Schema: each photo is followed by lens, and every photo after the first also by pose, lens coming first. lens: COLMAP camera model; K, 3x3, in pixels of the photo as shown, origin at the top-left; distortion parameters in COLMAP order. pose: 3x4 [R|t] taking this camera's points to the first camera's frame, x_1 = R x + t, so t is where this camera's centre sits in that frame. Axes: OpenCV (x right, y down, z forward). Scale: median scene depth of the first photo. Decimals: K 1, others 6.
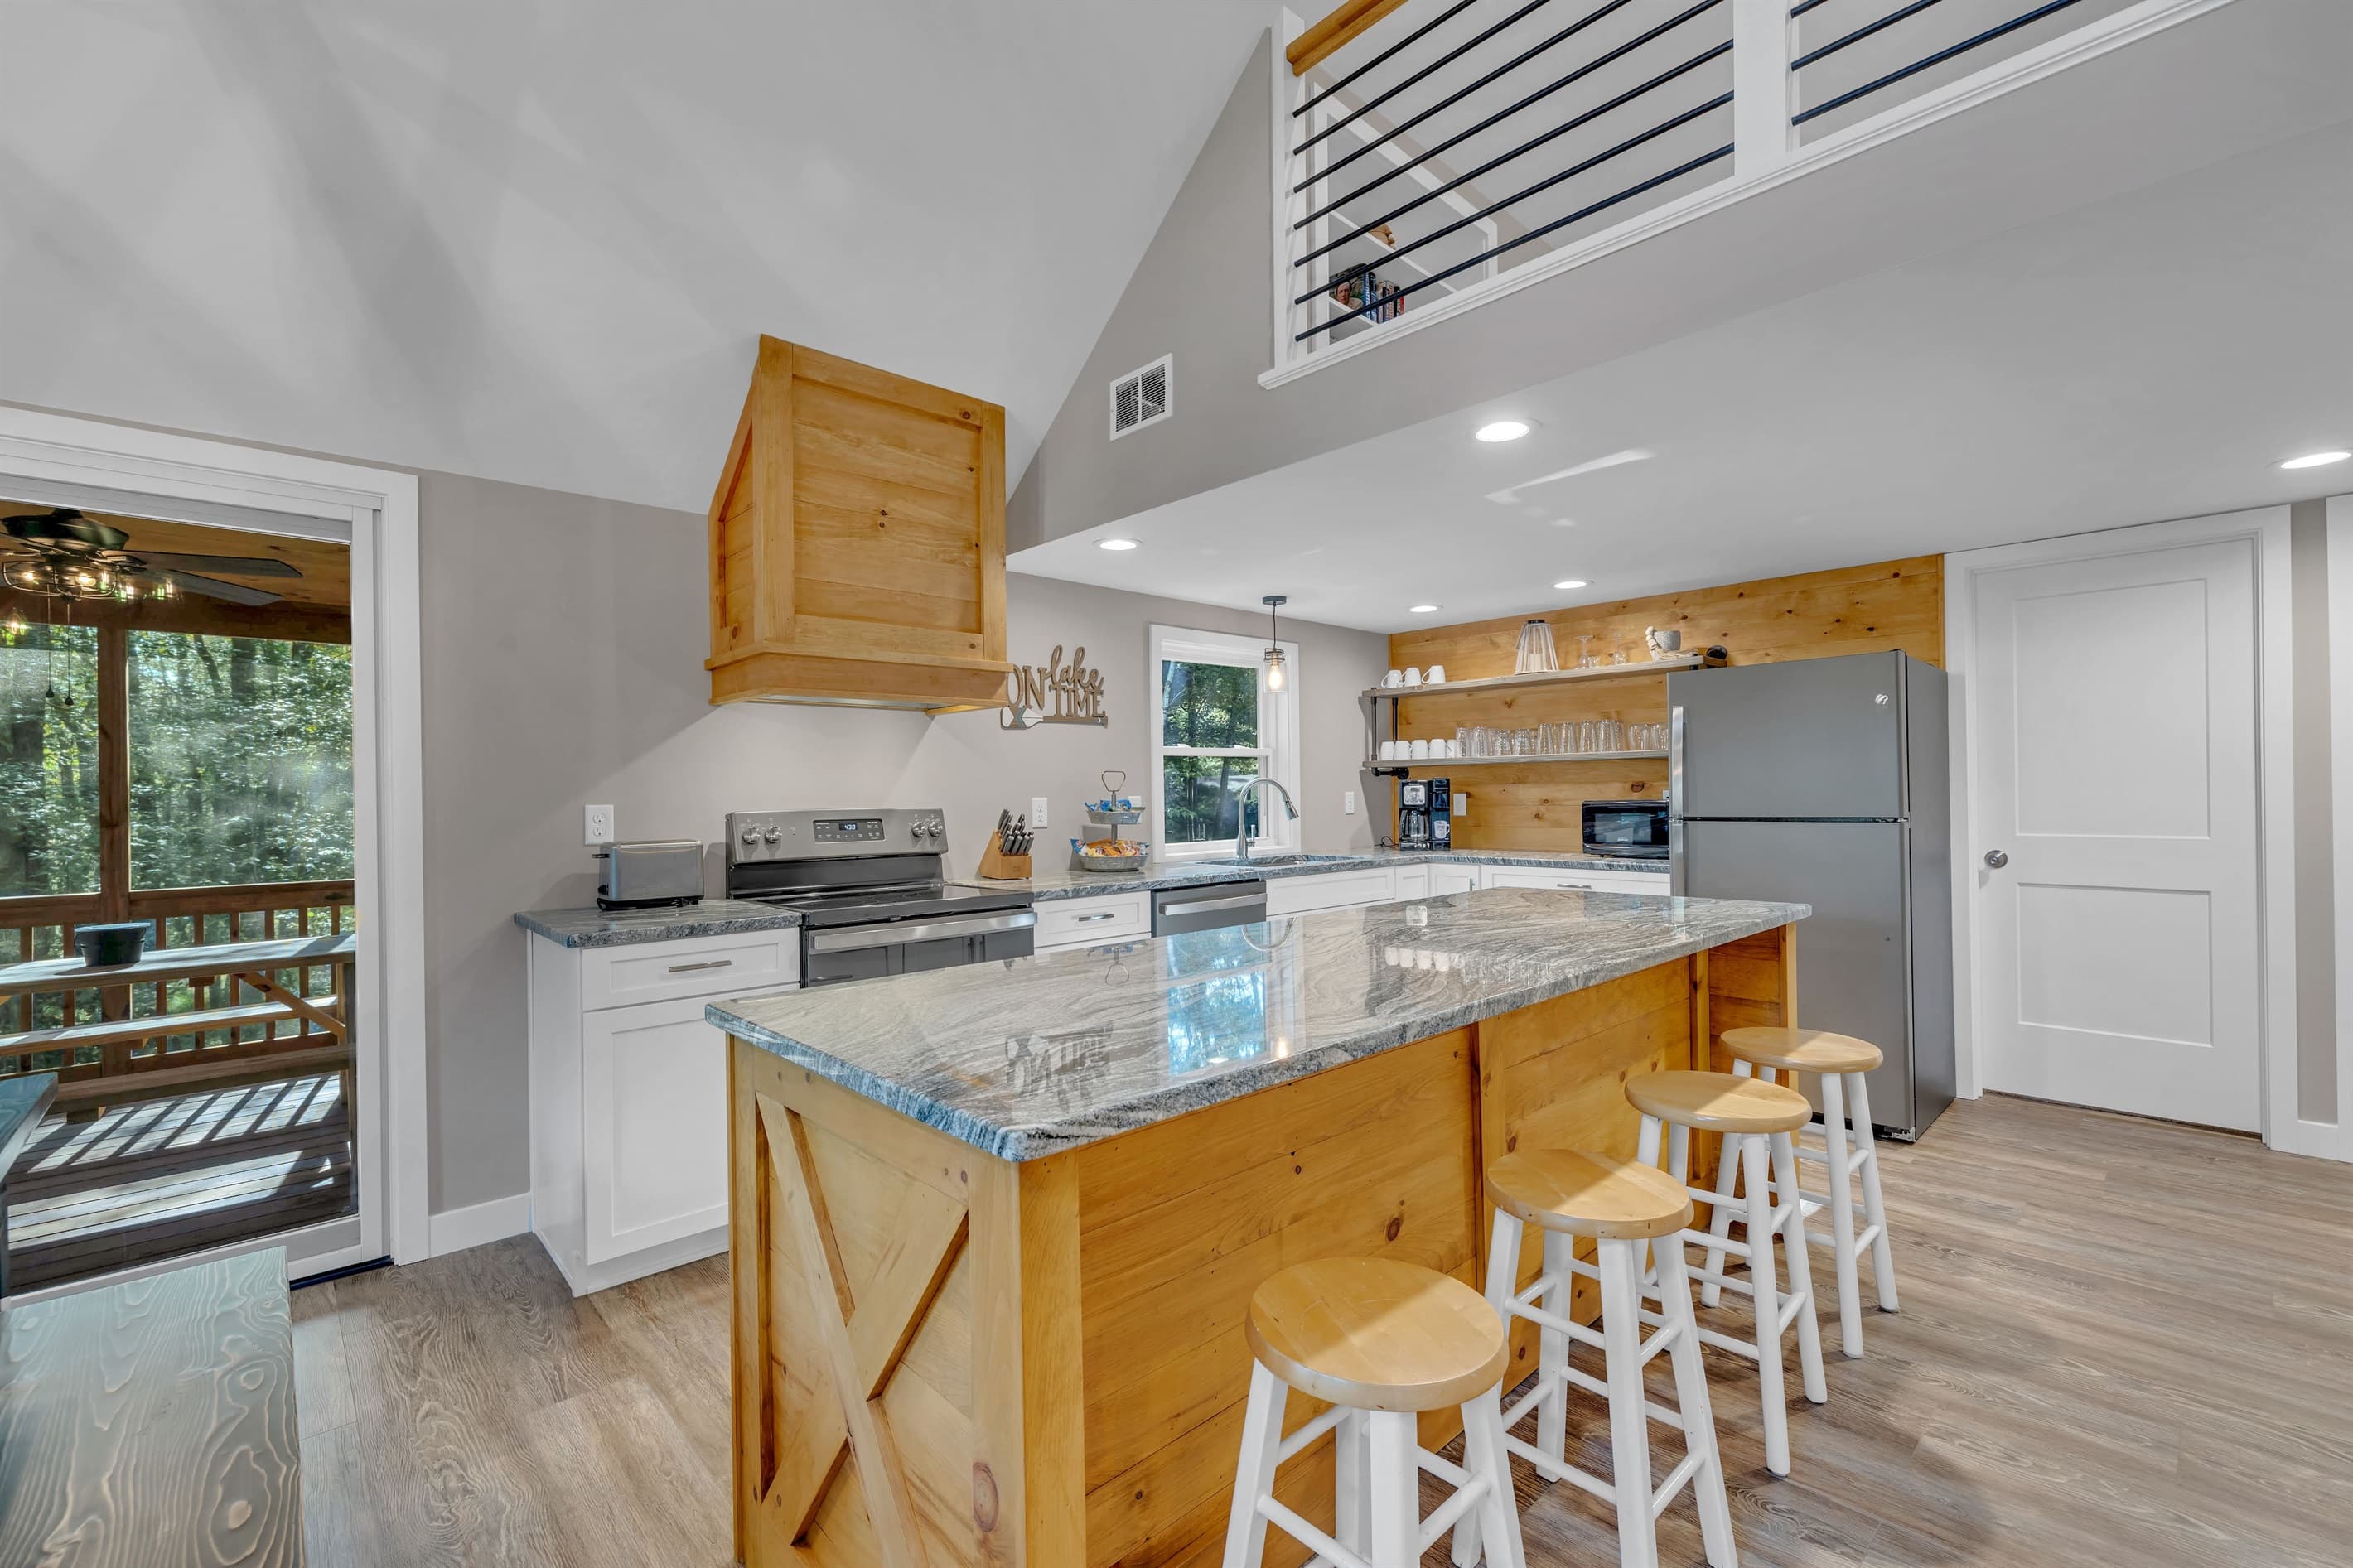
lens RADIAL K [[980.2, 0, 1178.5], [0, 980.2, 790.4], [0, 0, 1]] dist [-0.001242, -0.000557]
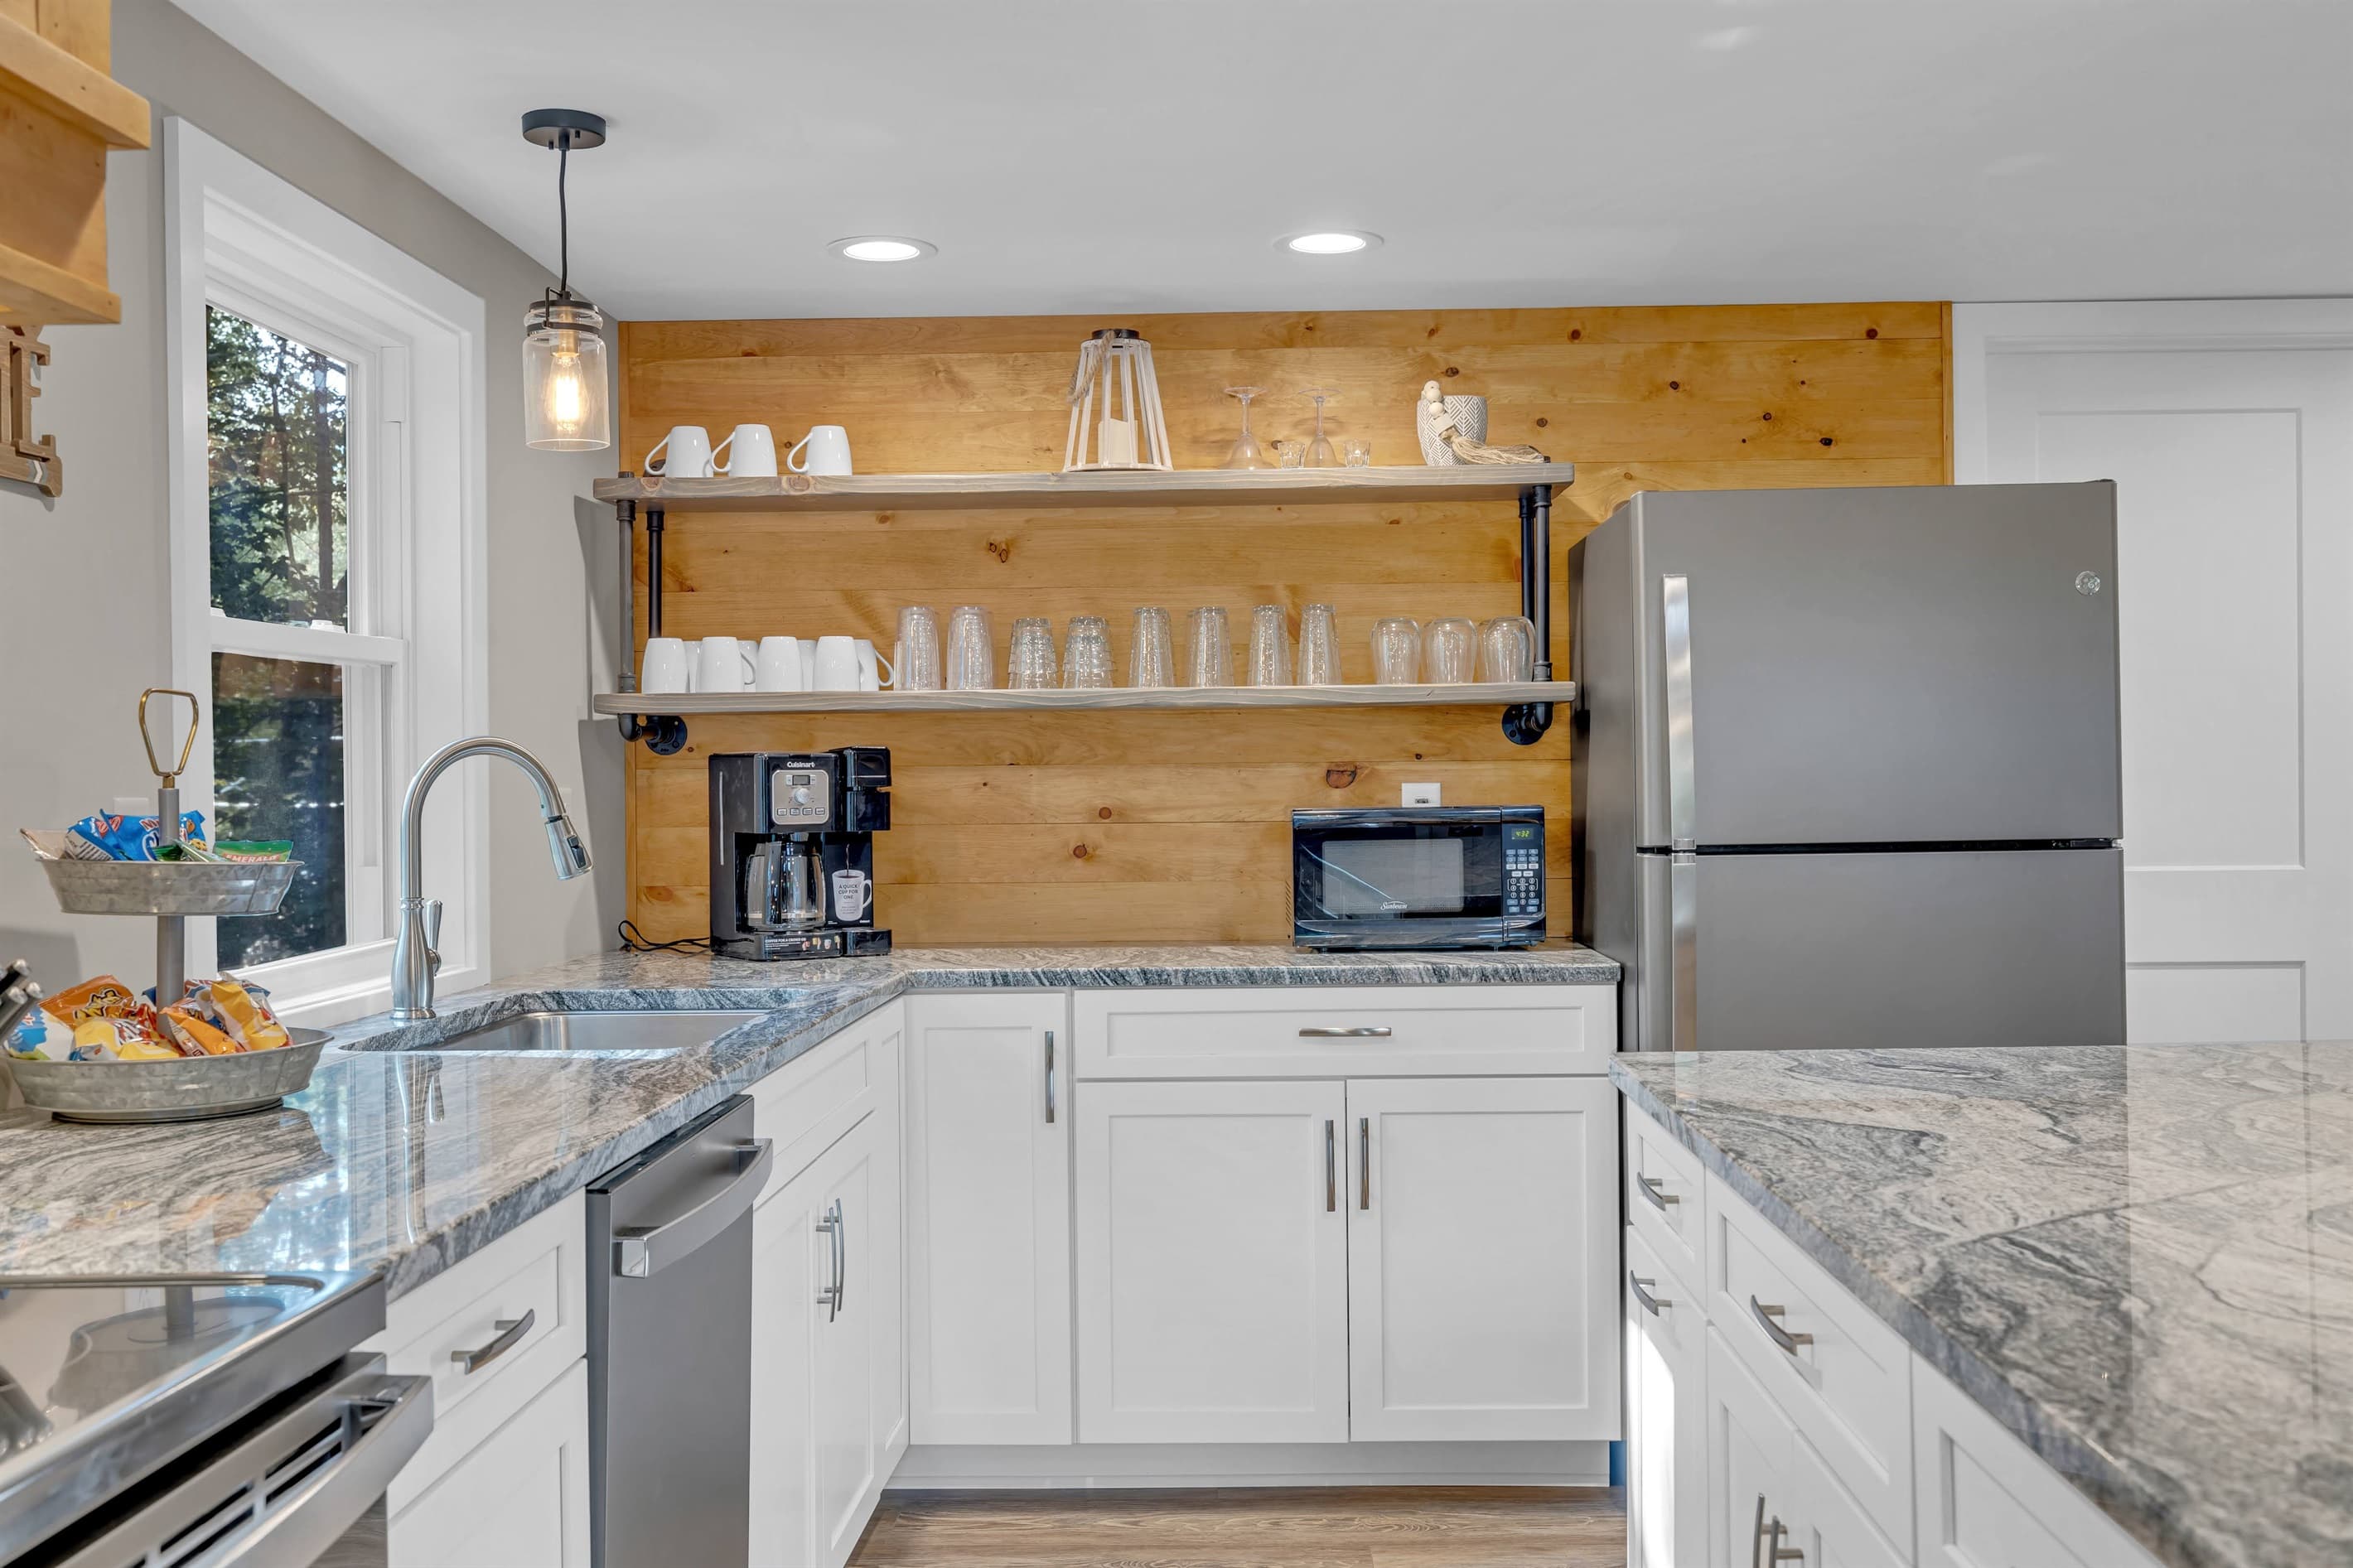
lens RADIAL K [[2273.9, 0, 1176.5], [0, 2273.9, 784.0], [0, 0, 1]] dist [0.001967, -0.002335]
pose [[0.707901, 0.003186, 0.706304, -0.244112], [0.000028, 0.999990, -0.004538, 0.004405], [-0.706312, 0.003232, 0.707894, 0.378433]]
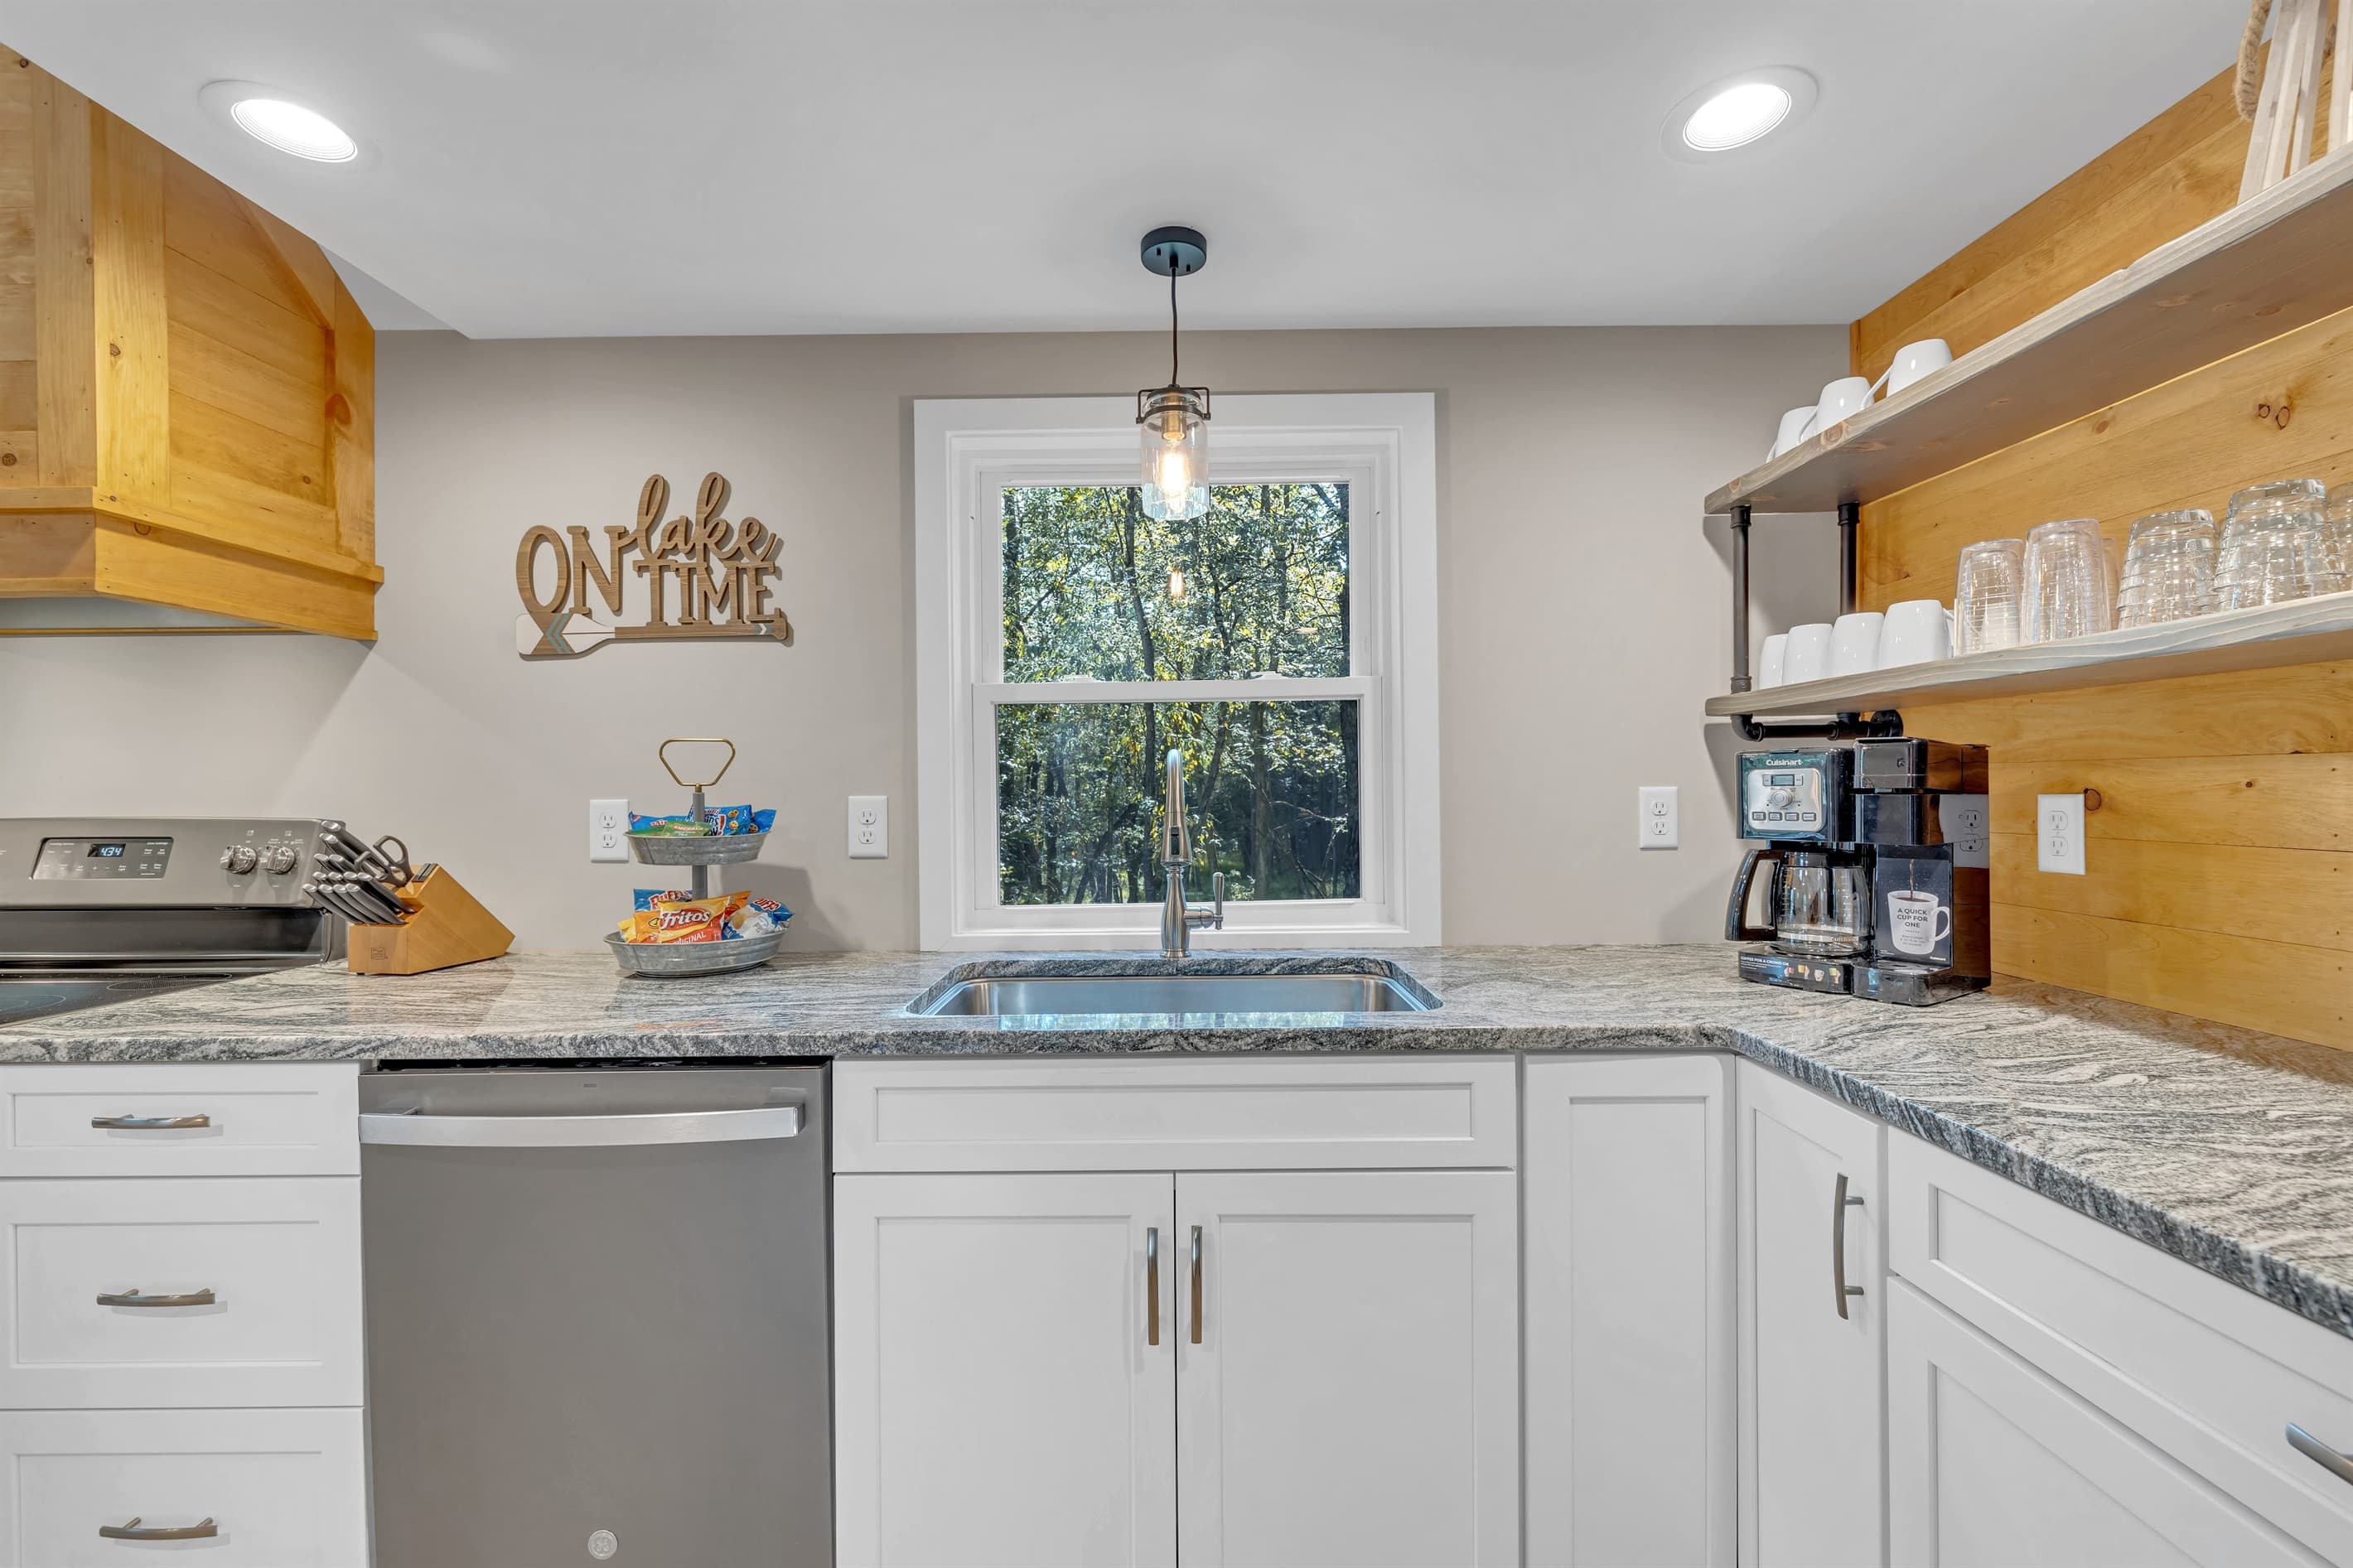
lens RADIAL K [[980.2, 0, 1178.5], [0, 980.2, 790.4], [0, 0, 1]] dist [-0.001242, -0.000557]
pose [[0.728226, 0.007706, -0.685293, 0.335893], [0.000498, 0.999931, 0.011773, -0.001424], [0.685337, -0.008914, 0.728172, 0.715960]]
